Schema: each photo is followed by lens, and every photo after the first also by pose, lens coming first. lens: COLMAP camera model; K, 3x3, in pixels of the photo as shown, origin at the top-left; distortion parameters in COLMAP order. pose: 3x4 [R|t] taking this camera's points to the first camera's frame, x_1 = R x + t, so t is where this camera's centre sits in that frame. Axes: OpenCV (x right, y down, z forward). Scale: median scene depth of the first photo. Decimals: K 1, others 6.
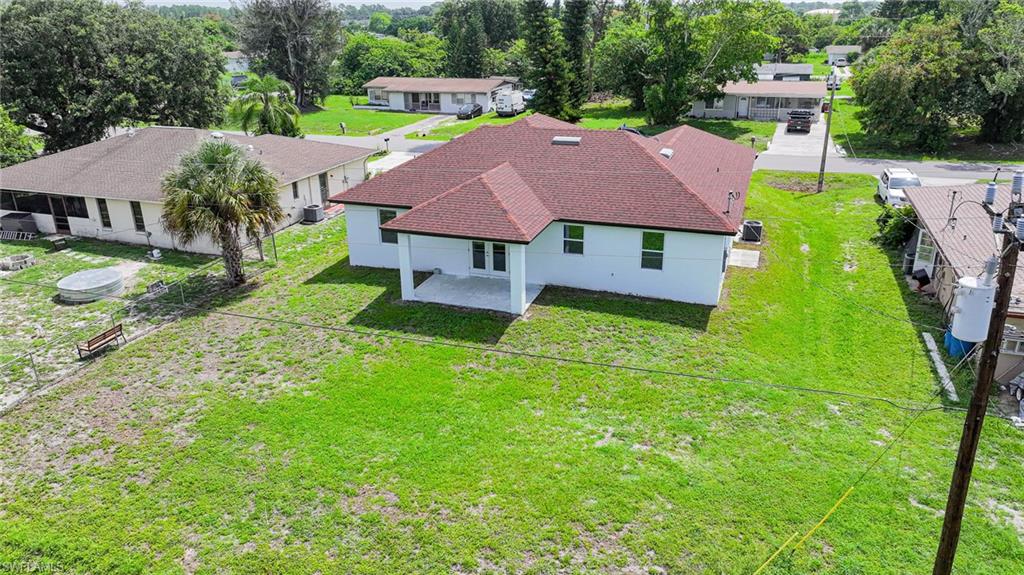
lens RADIAL K [[719.9, 0, 517.0], [0, 719.9, 283.2], [0, 0, 1]] dist [0.004481, 0.004499]
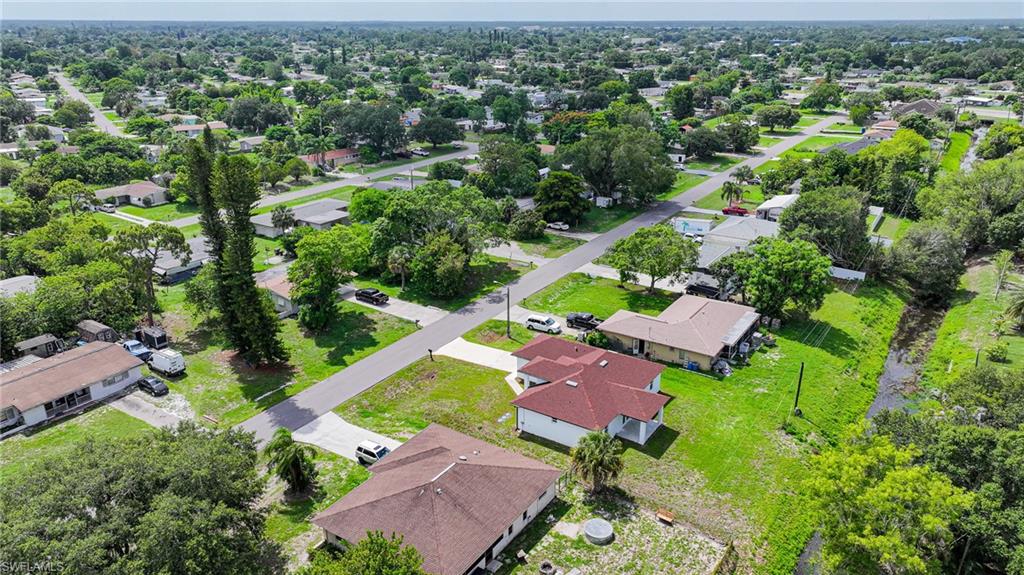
lens RADIAL K [[719.7, 0, 512.0], [0, 719.7, 287.5], [0, 0, 1]] dist [0.004084, -0.002676]
pose [[0.237921, -0.327553, 0.914386, -2.018309], [0.343031, 0.909090, 0.236400, -1.039365], [-0.908693, 0.257418, 0.328653, 0.359884]]
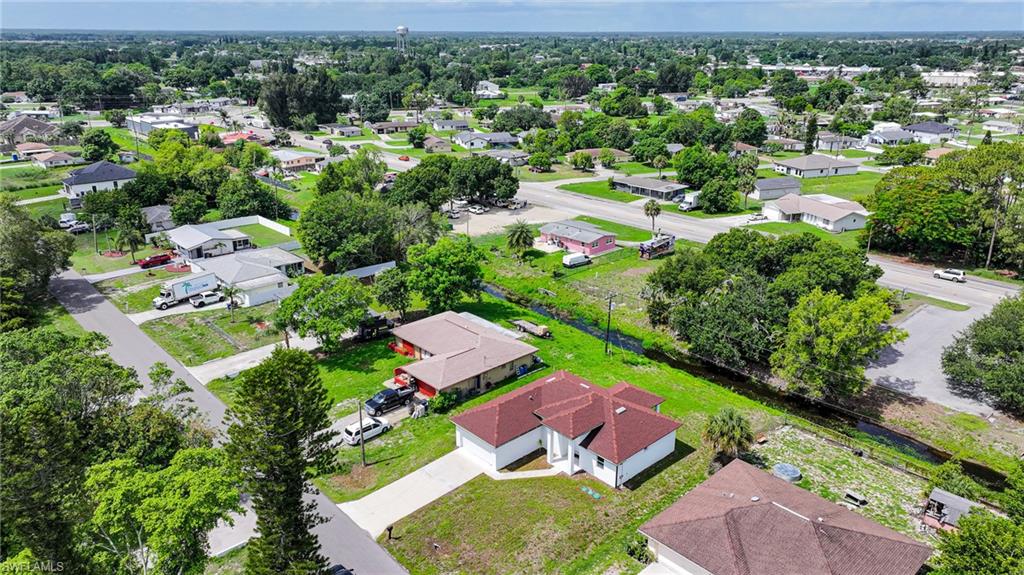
lens RADIAL K [[719.9, 0, 517.0], [0, 719.9, 283.2], [0, 0, 1]] dist [0.004481, 0.004499]
pose [[-0.888489, -0.141327, 0.436594, -0.671567], [0.171317, 0.780461, 0.601275, -1.790190], [-0.425720, 0.609022, -0.669219, 2.282939]]
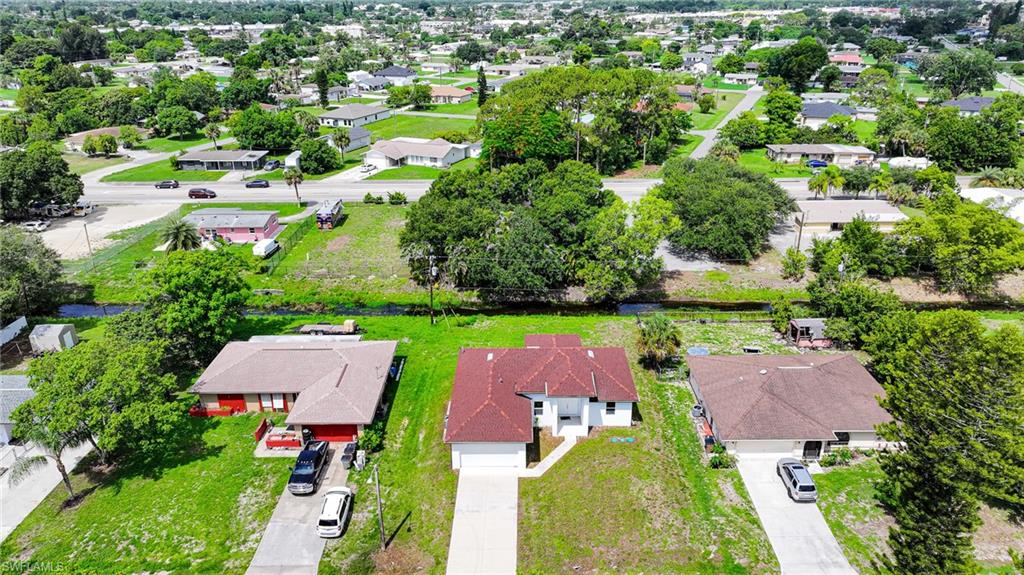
lens RADIAL K [[719.9, 0, 517.0], [0, 719.9, 283.2], [0, 0, 1]] dist [0.004481, 0.004499]
pose [[-0.942341, 0.143584, -0.302287, 0.693928], [-0.100926, 0.739289, 0.665782, -1.665844], [0.319073, 0.657902, -0.682171, 2.162355]]
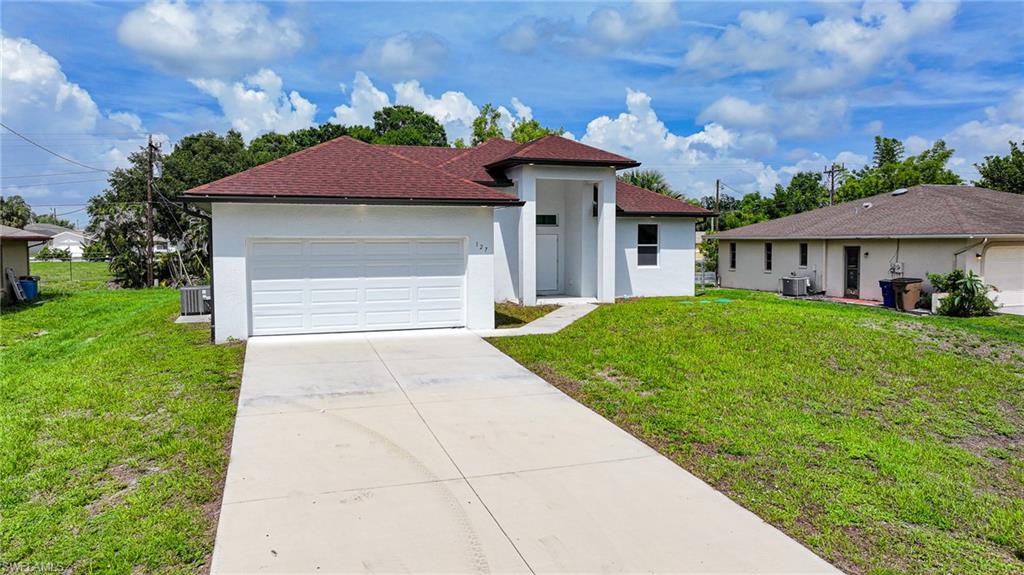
lens RADIAL K [[719.9, 0, 517.0], [0, 719.9, 283.2], [0, 0, 1]] dist [0.004481, 0.004499]
pose [[-0.770054, 0.046679, -0.636269, 0.509738], [-0.216844, 0.918794, 0.329844, -0.345321], [0.599996, 0.391969, -0.697399, 1.607368]]
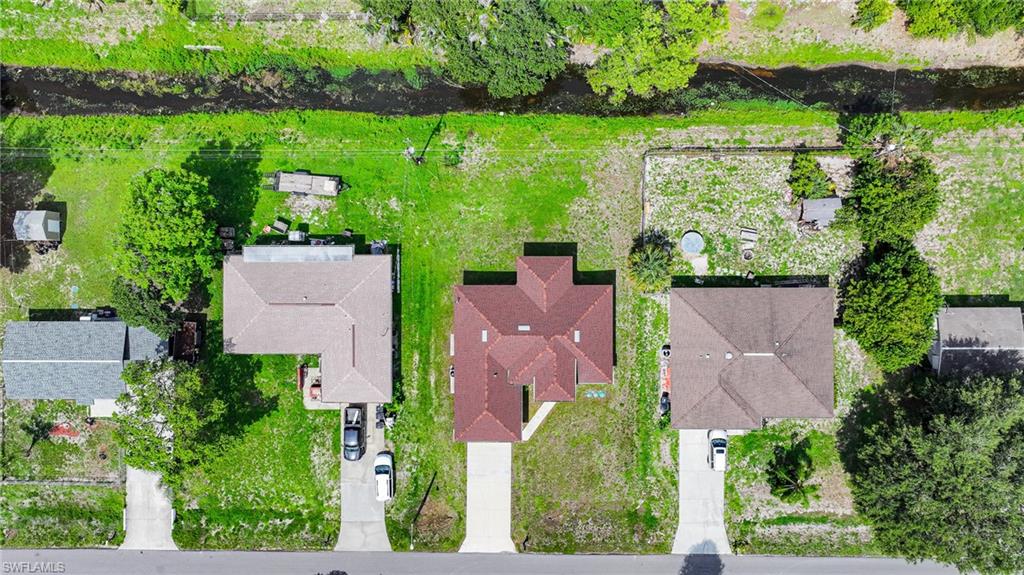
lens RADIAL K [[719.9, 0, 517.0], [0, 719.9, 283.2], [0, 0, 1]] dist [0.004481, 0.004499]
pose [[-0.941019, 0.336614, 0.034264, -0.038362], [-0.086667, -0.337685, 0.937261, -2.177893], [0.327066, 0.879010, 0.346942, 0.025851]]
